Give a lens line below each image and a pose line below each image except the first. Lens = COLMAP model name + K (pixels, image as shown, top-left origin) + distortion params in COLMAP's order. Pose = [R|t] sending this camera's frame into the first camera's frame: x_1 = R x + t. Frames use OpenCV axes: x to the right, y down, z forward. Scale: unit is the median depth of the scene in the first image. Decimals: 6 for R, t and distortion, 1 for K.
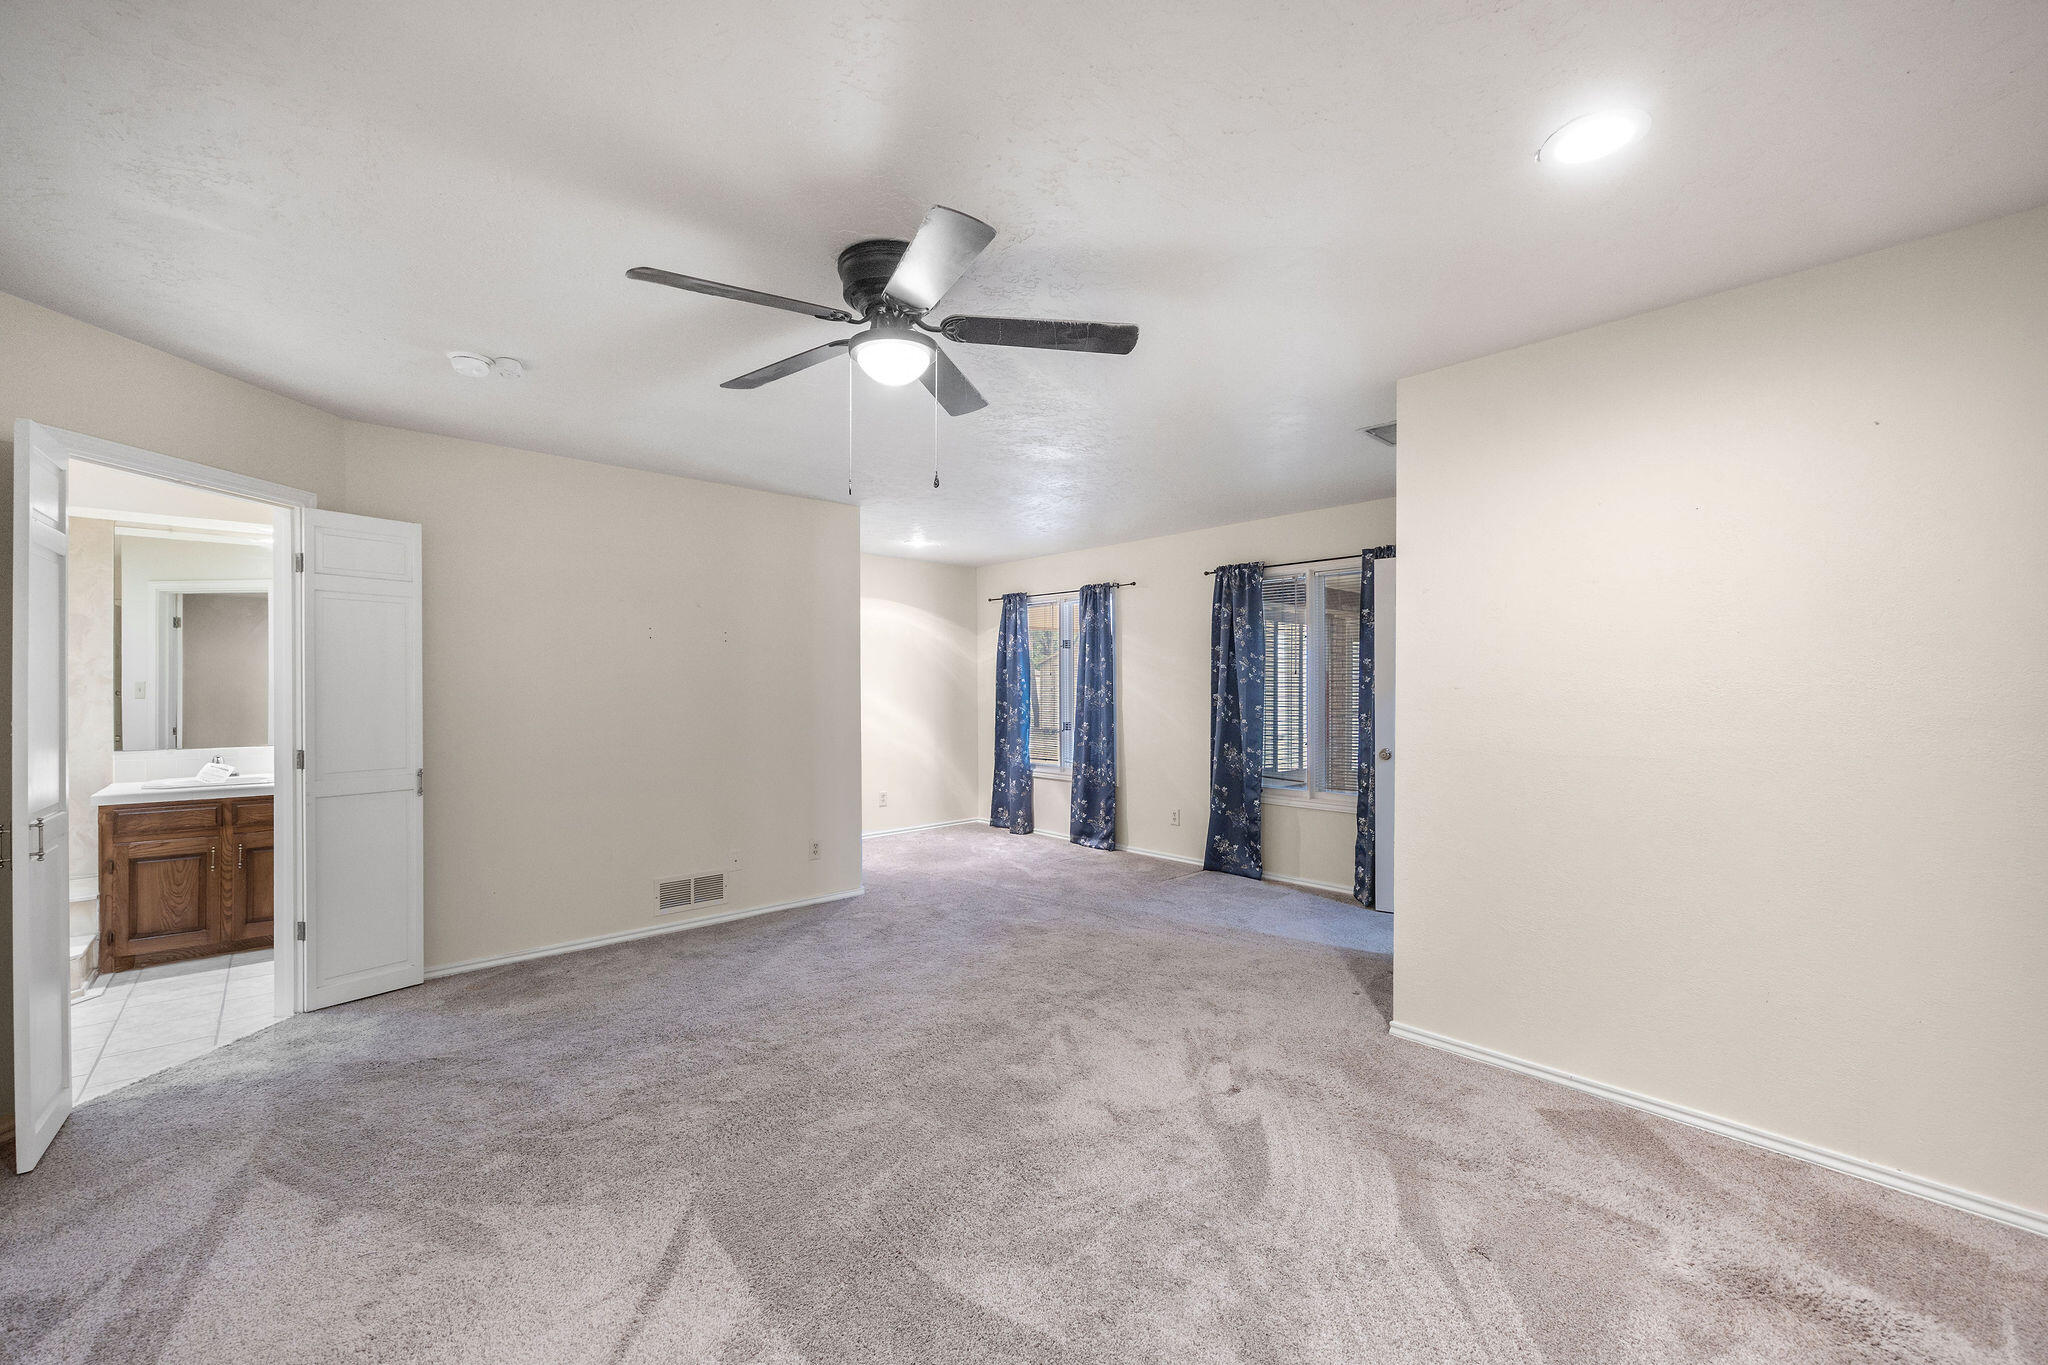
lens RADIAL K [[833.8, 0, 1023.5], [0, 833.8, 681.1], [0, 0, 1]] dist [0.003838, -0.000180]
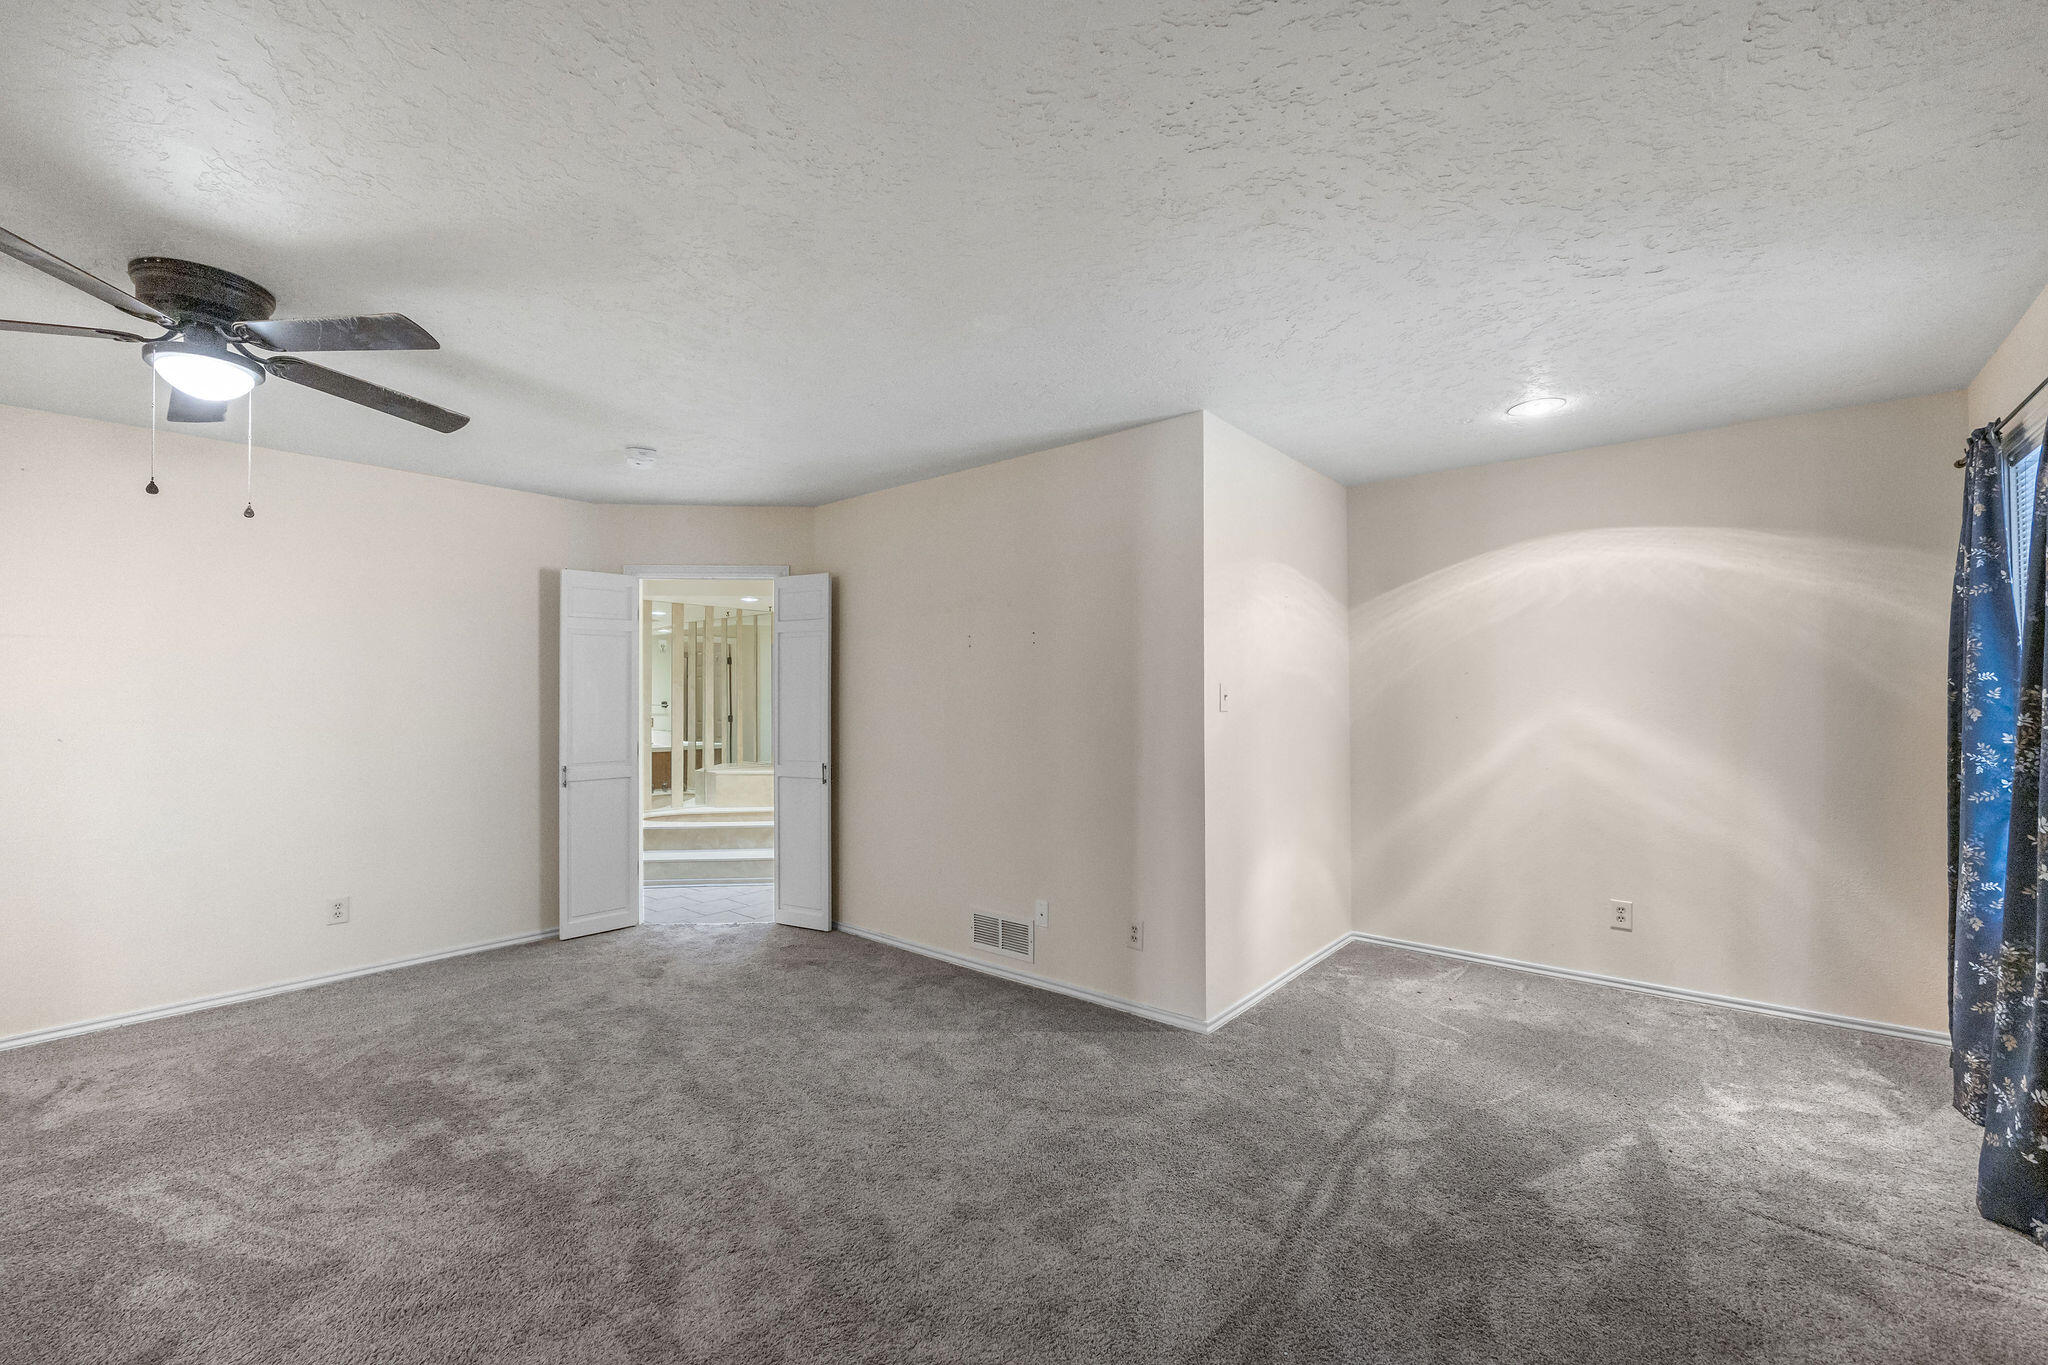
lens RADIAL K [[833.8, 0, 1025.3], [0, 833.8, 695.2], [0, 0, 1]] dist [0.003838, -0.000180]
pose [[0.143763, -0.000101, -0.989612, 0.213542], [0.006201, 0.999980, 0.000798, 0.001081], [0.989593, -0.006251, 0.143761, 0.409616]]
